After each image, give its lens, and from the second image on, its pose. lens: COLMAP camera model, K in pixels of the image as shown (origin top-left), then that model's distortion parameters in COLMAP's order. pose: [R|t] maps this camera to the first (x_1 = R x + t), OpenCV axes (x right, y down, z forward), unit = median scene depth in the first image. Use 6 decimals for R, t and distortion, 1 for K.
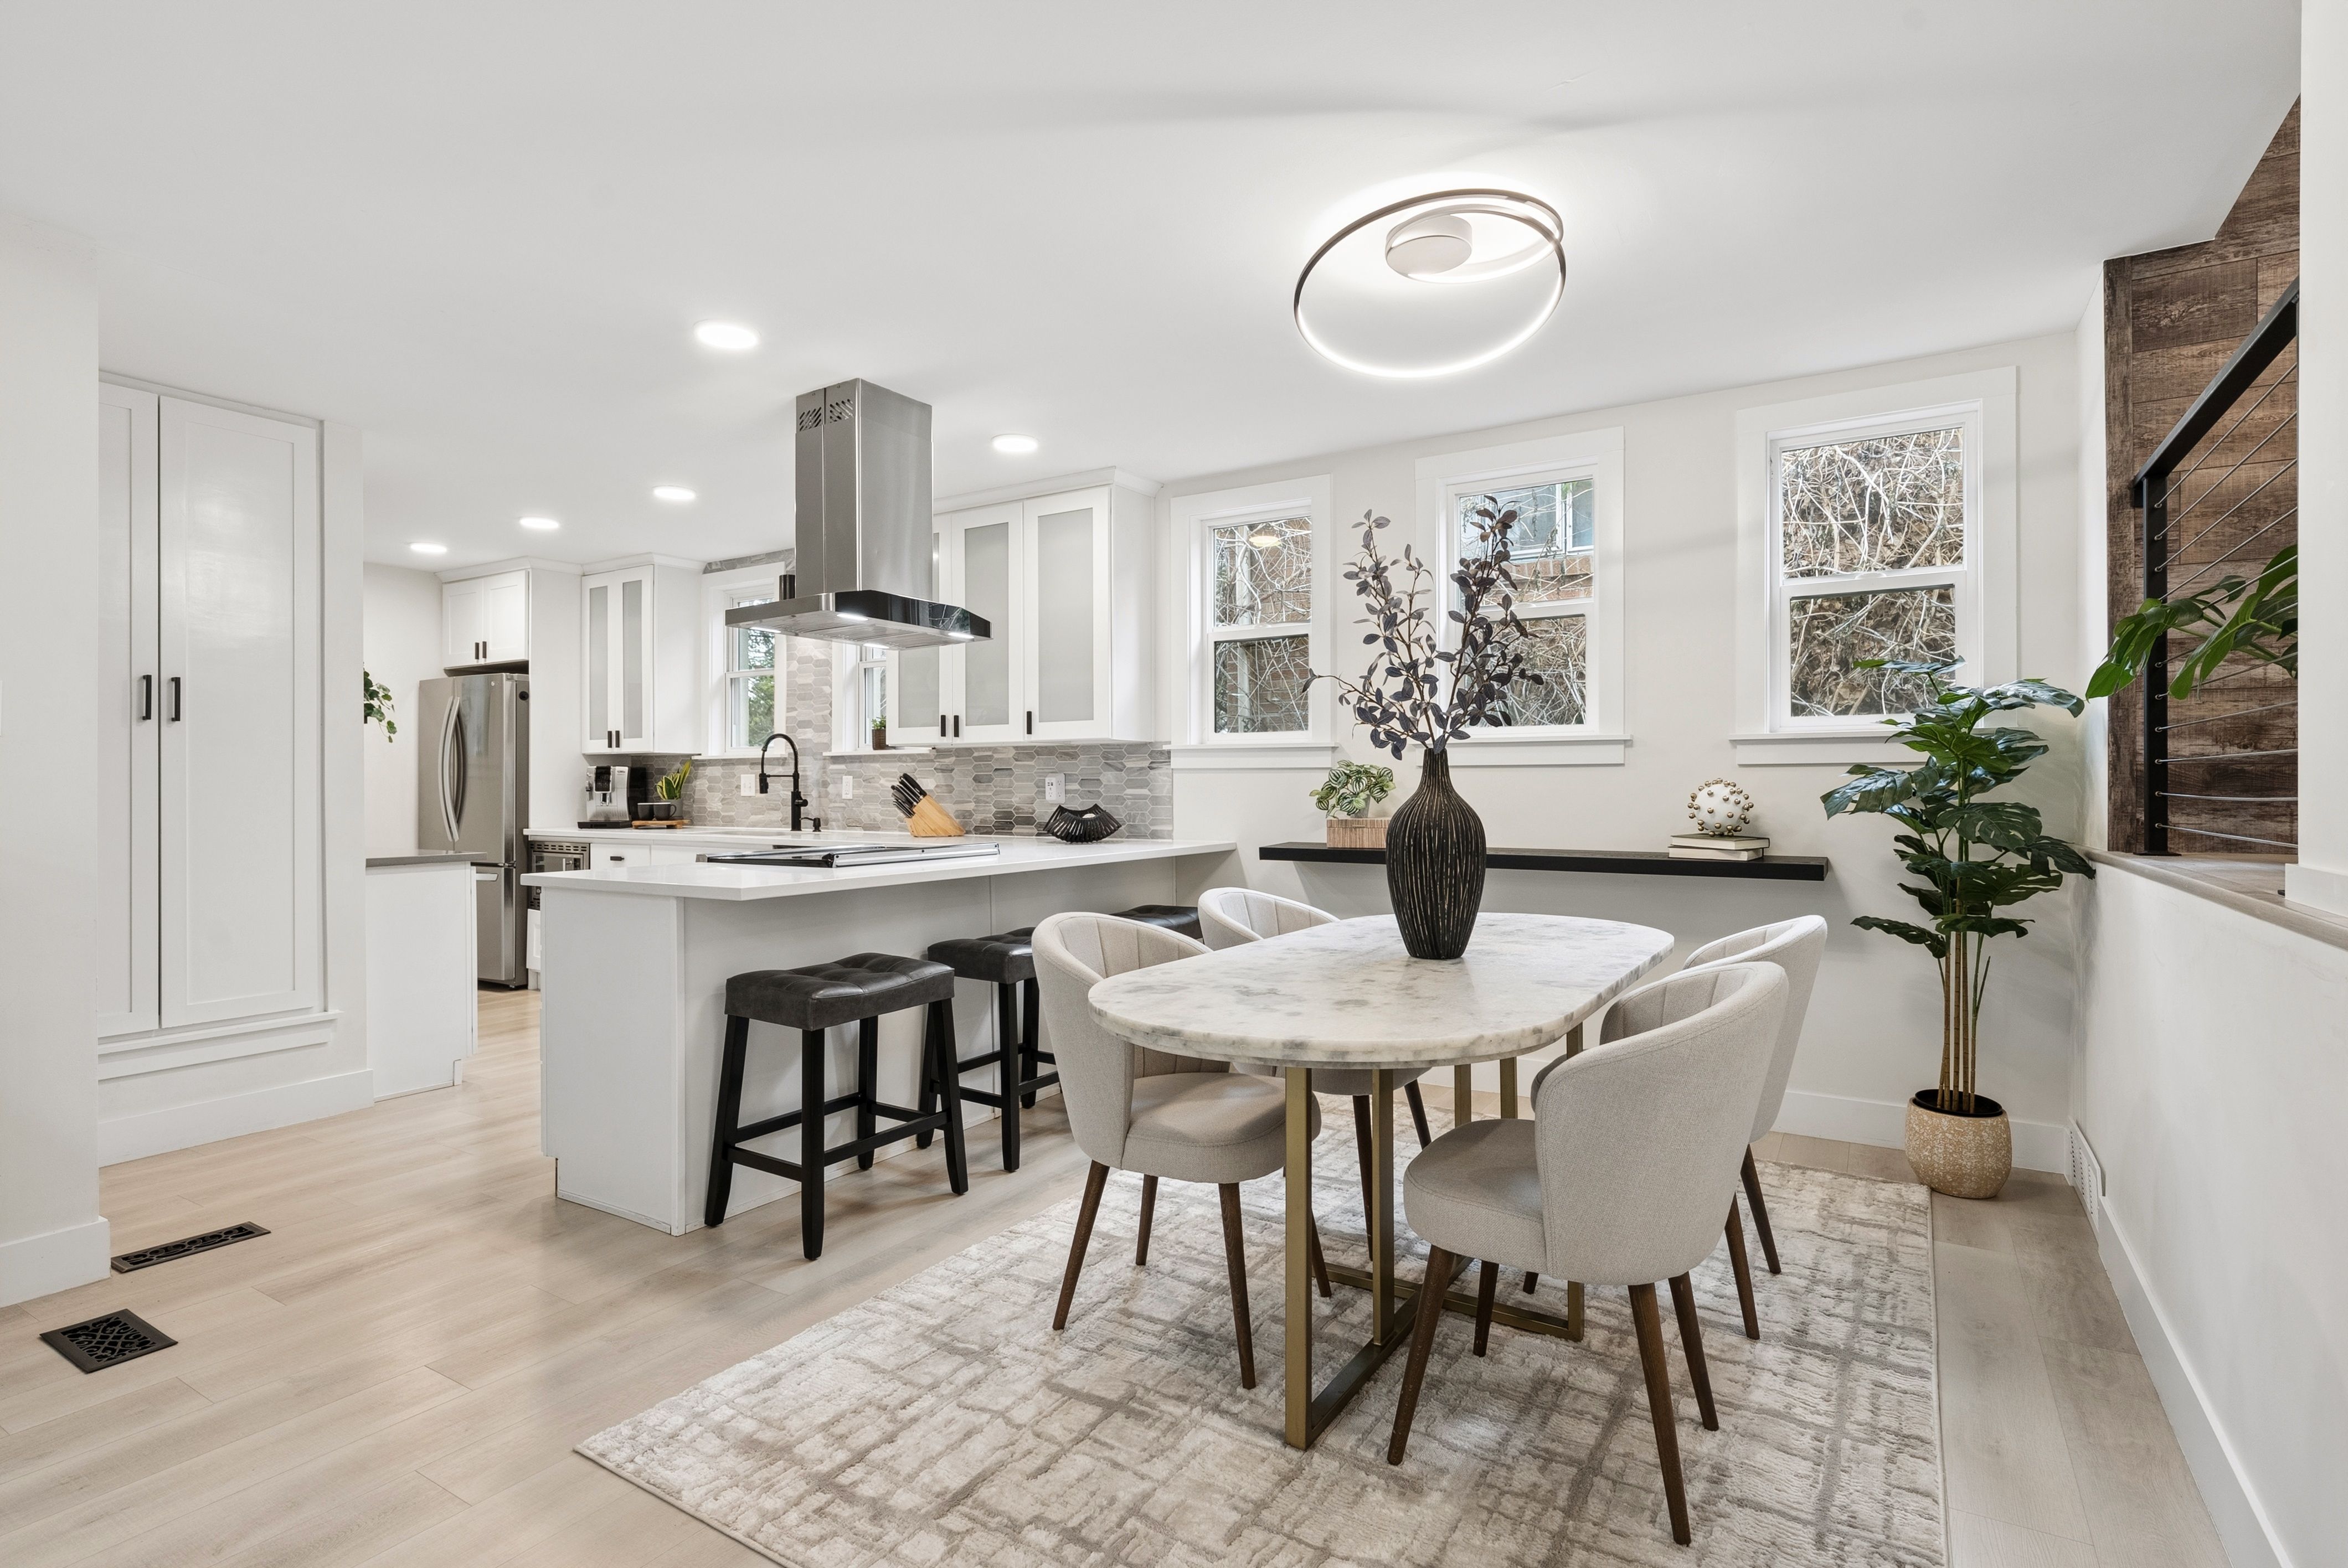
lens RADIAL K [[1149.1, 0, 1182.8], [0, 1149.1, 780.2], [0, 0, 1]] dist [0.004816, -0.000200]
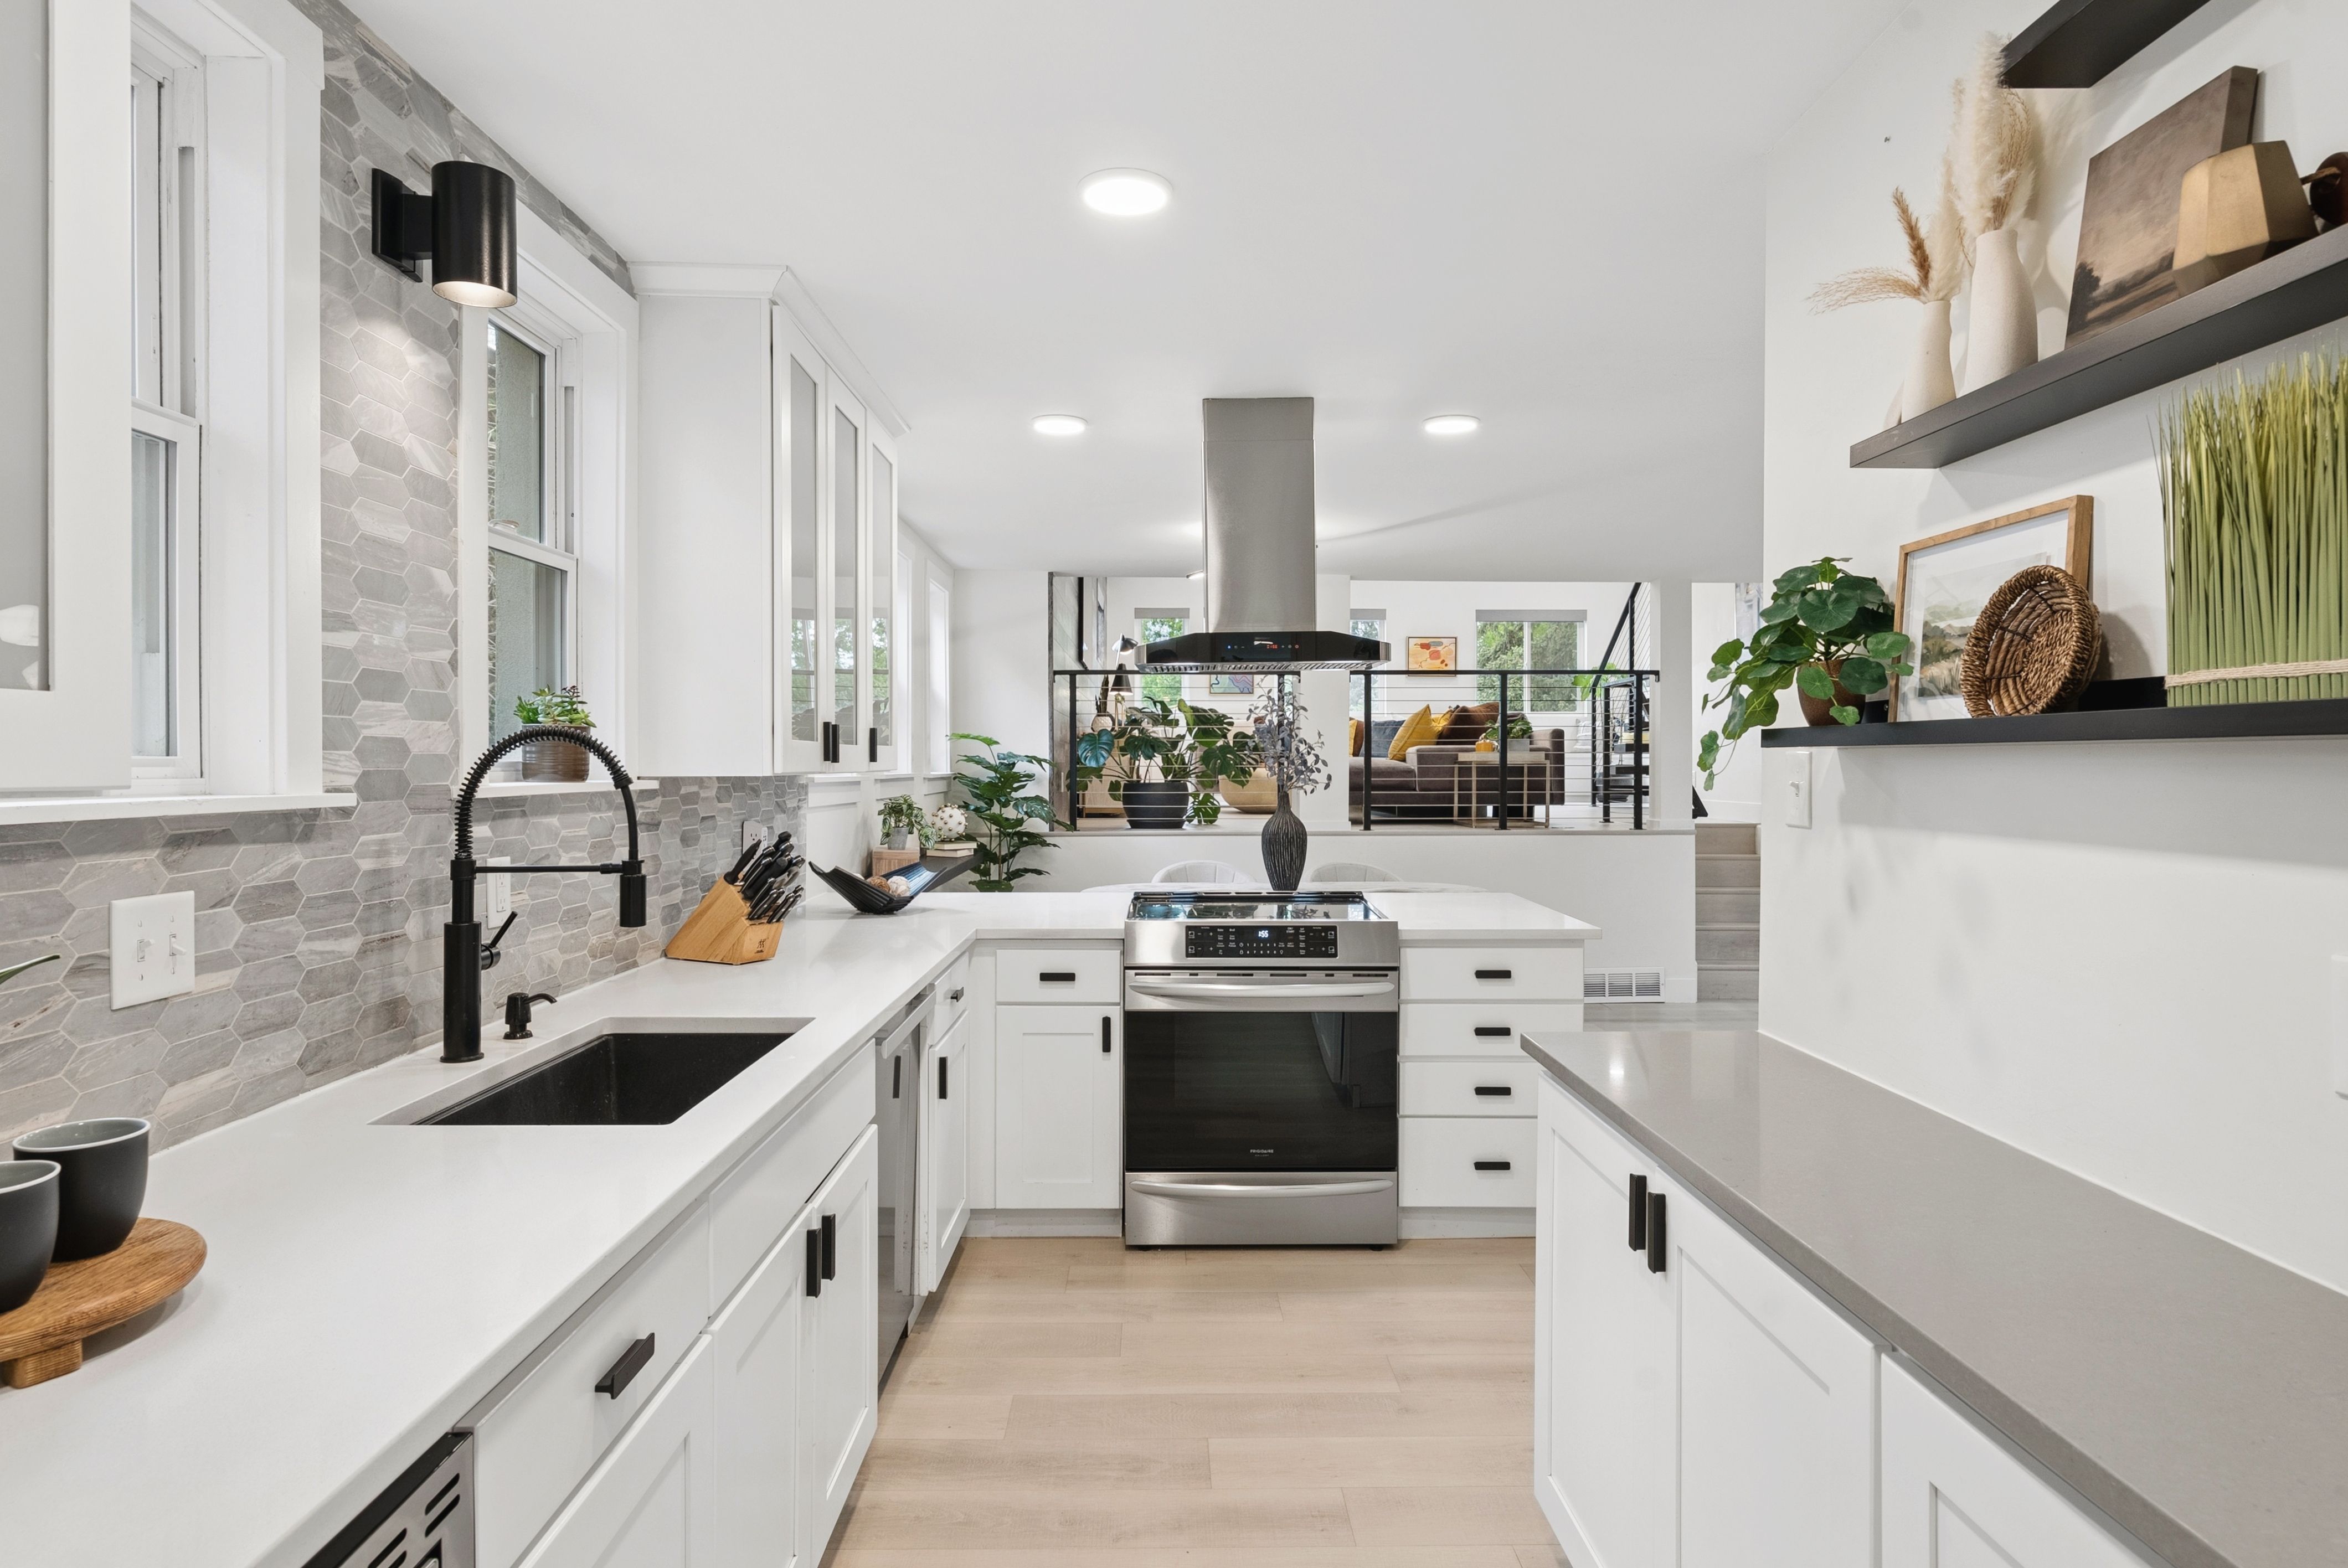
lens RADIAL K [[1305.8, 0, 1168.5], [0, 1305.8, 771.3], [0, 0, 1]] dist [0.027517, -0.000104]
pose [[-0.534203, -0.003449, 0.845349, -1.218508], [-0.002985, 0.999993, 0.002194, -0.050981], [-0.845351, -0.001351, -0.534210, 1.755953]]
